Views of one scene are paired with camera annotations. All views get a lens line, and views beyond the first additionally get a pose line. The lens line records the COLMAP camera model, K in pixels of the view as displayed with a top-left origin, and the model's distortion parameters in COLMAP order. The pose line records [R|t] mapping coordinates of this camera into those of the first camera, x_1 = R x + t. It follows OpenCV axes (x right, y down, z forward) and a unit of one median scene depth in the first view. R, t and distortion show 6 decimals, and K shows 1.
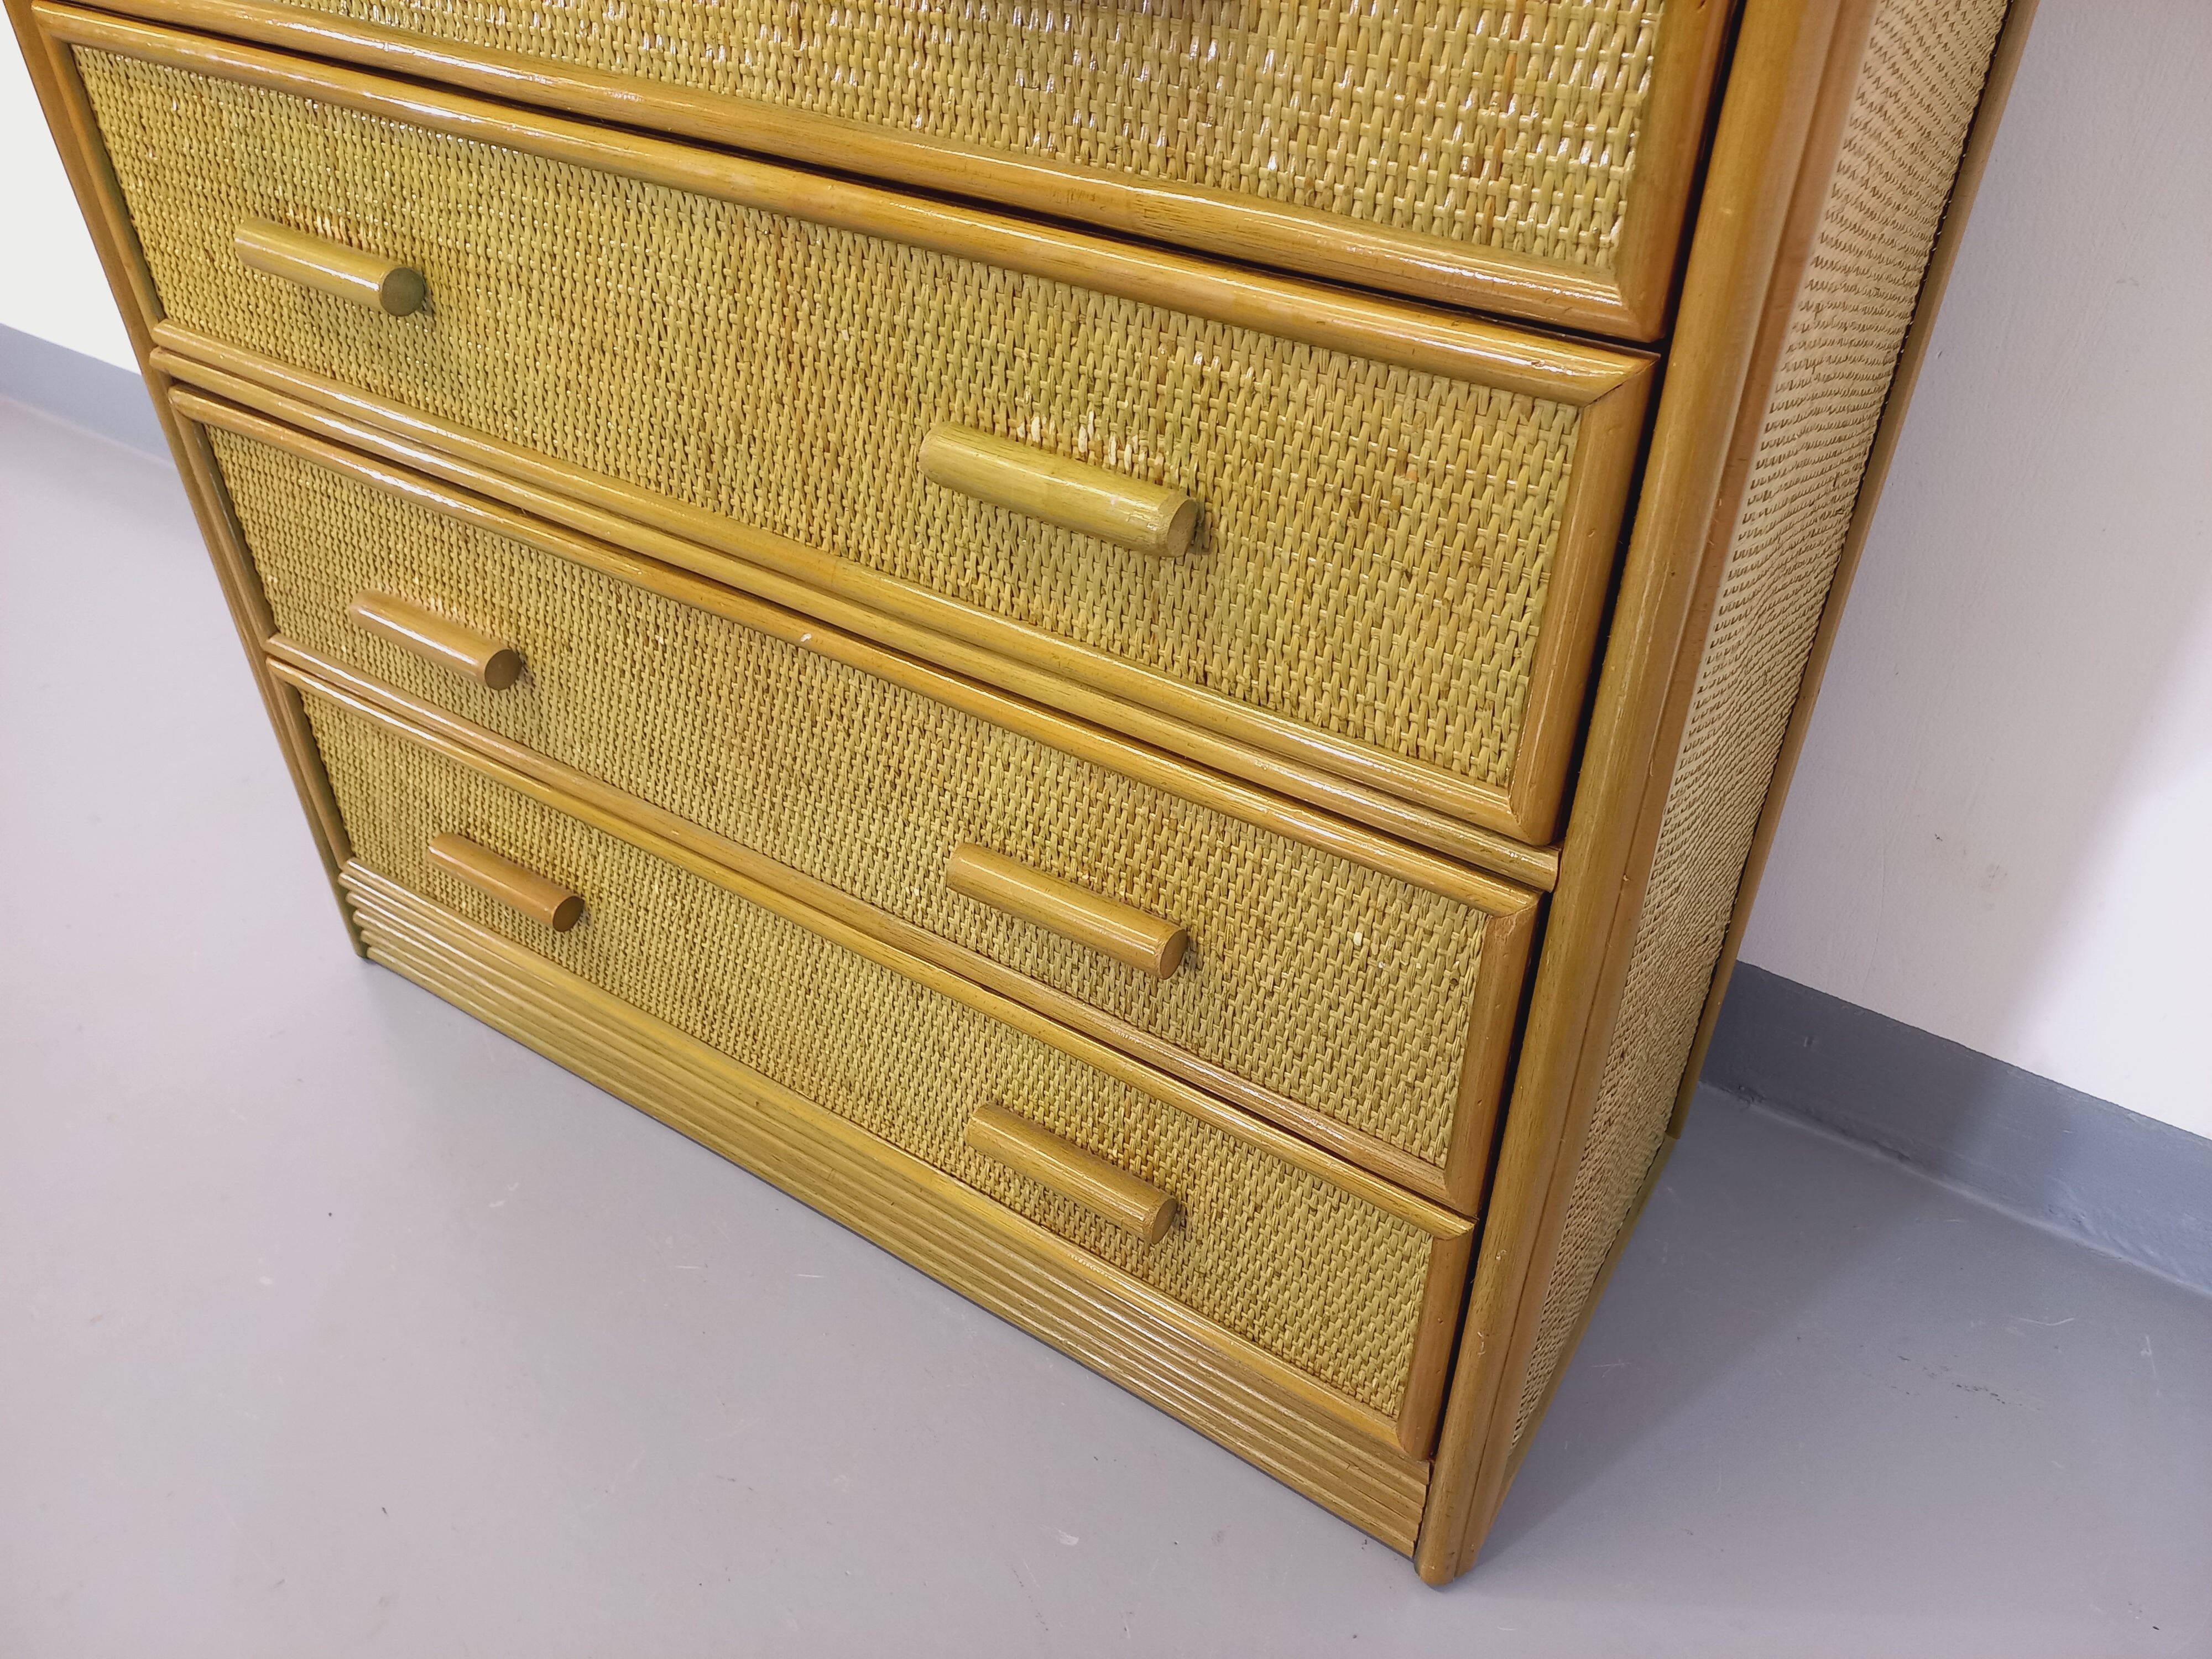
lens RADIAL K [[1613.3, 0, 1091.1], [0, 1613.3, 815.2], [0, 0, 1]] dist [0.063676, -0.024626]
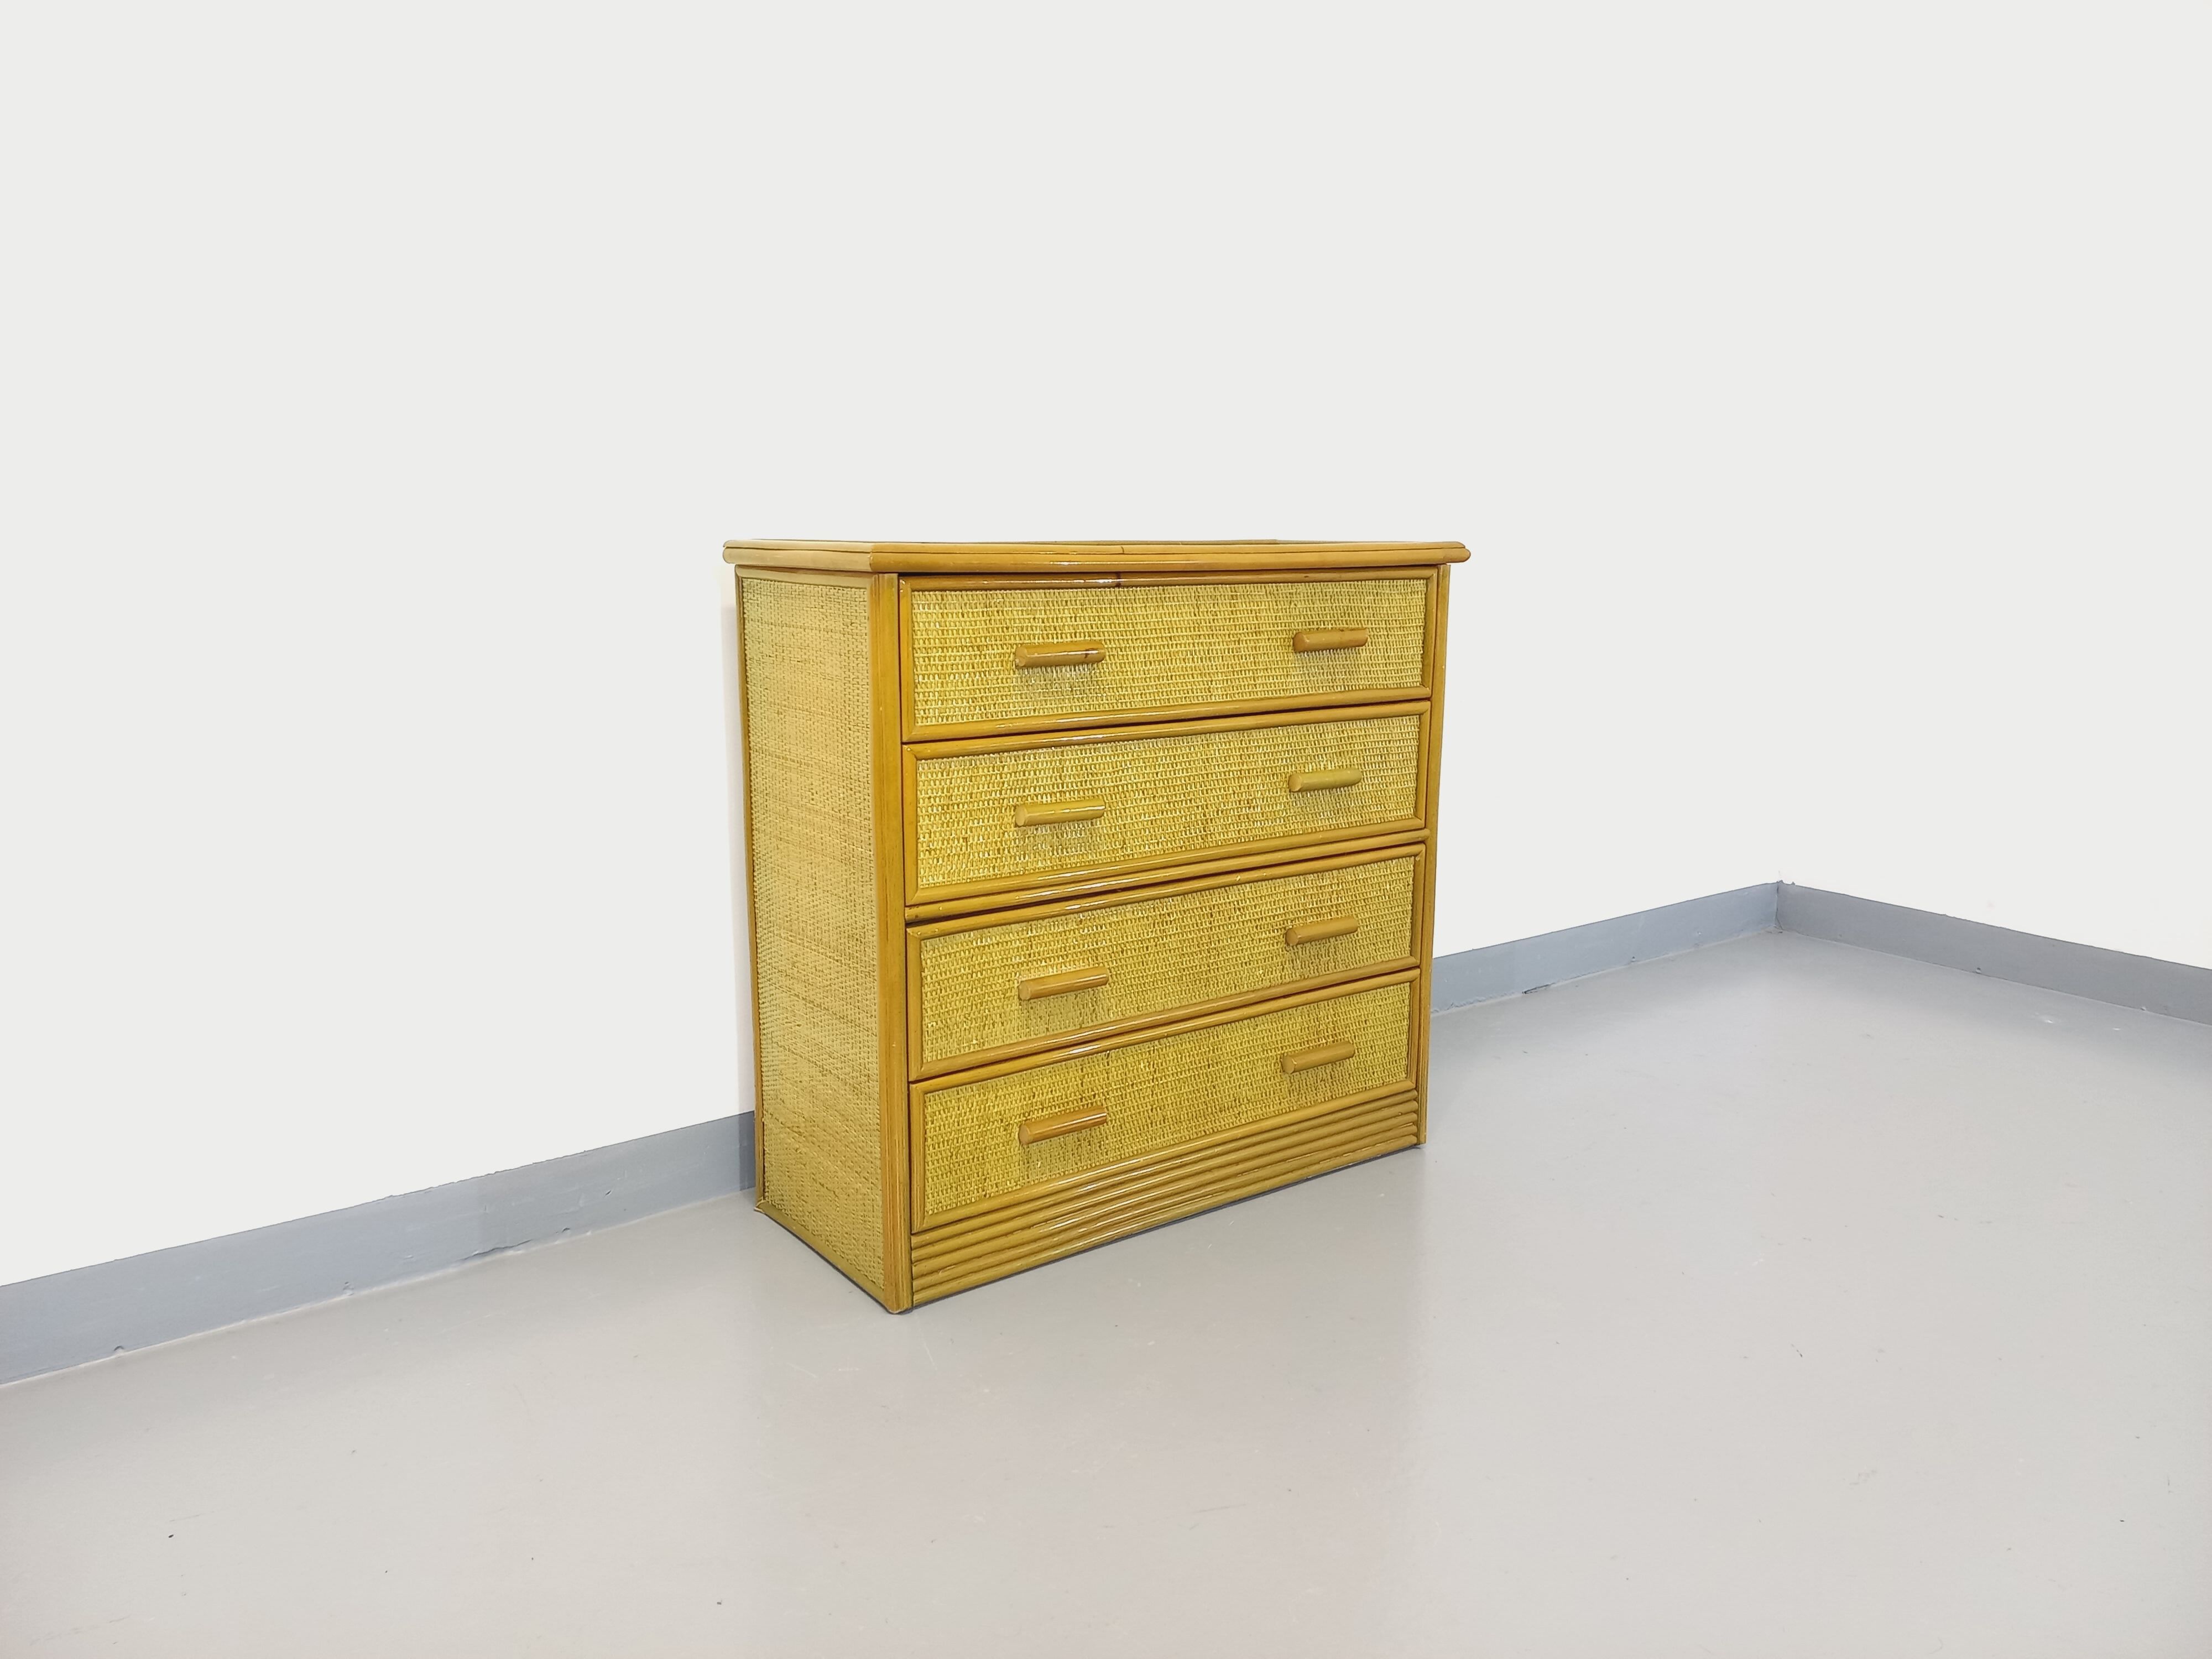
lens RADIAL K [[1613.3, 0, 1105.3], [0, 1613.3, 837.3], [0, 0, 1]] dist [0.063676, -0.024626]
pose [[0.340957, -0.176749, 0.923314, -2.395172], [0.564462, 0.823899, -0.050724, -0.132880], [-0.751752, 0.538470, 0.380682, 0.063931]]
